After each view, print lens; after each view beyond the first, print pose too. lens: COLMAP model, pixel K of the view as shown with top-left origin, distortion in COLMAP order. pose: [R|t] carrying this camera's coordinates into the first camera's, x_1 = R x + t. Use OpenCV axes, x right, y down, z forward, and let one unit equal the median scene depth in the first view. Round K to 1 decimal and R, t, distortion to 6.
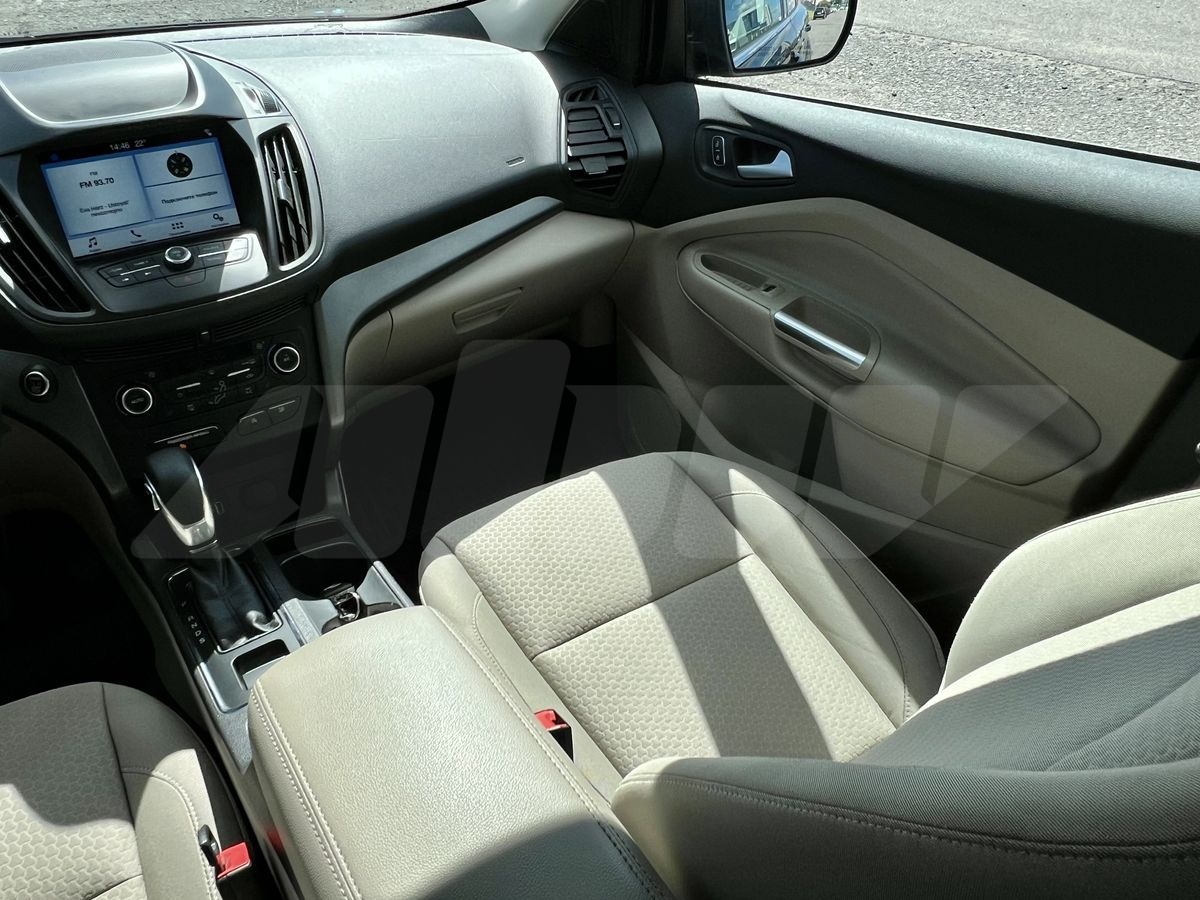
lens RADIAL K [[876.1, 0, 576.2], [0, 876.1, 466.8], [0, 0, 1]] dist [-0.001075, -0.002762]
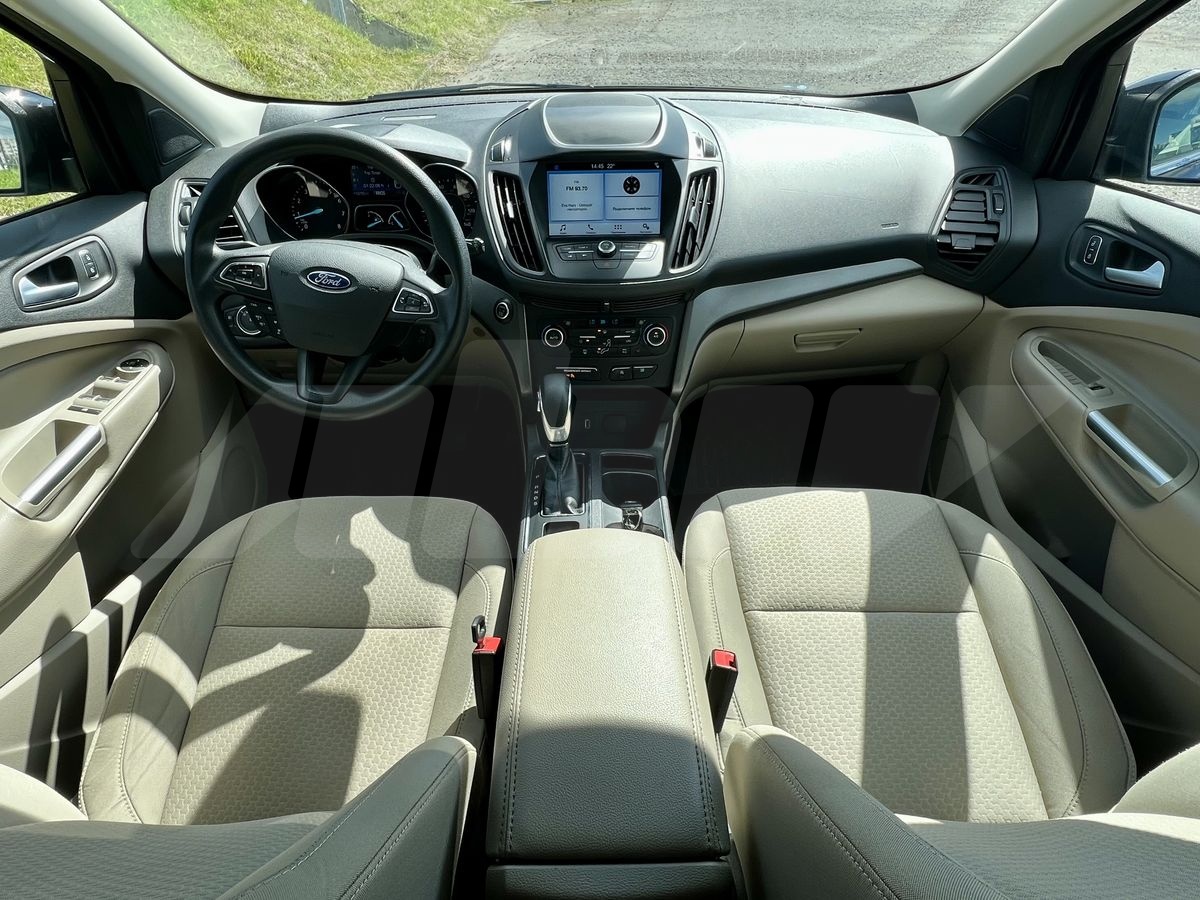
lens RADIAL K [[656.0, 0, 586.3], [0, 656.0, 457.9], [0, 0, 1]] dist [-0.004757, 0.000074]
pose [[0.837431, 0.330674, -0.435160, 0.092640], [-0.314630, 0.942716, 0.110881, -0.022467], [0.446897, 0.044059, 0.893500, 0.037045]]
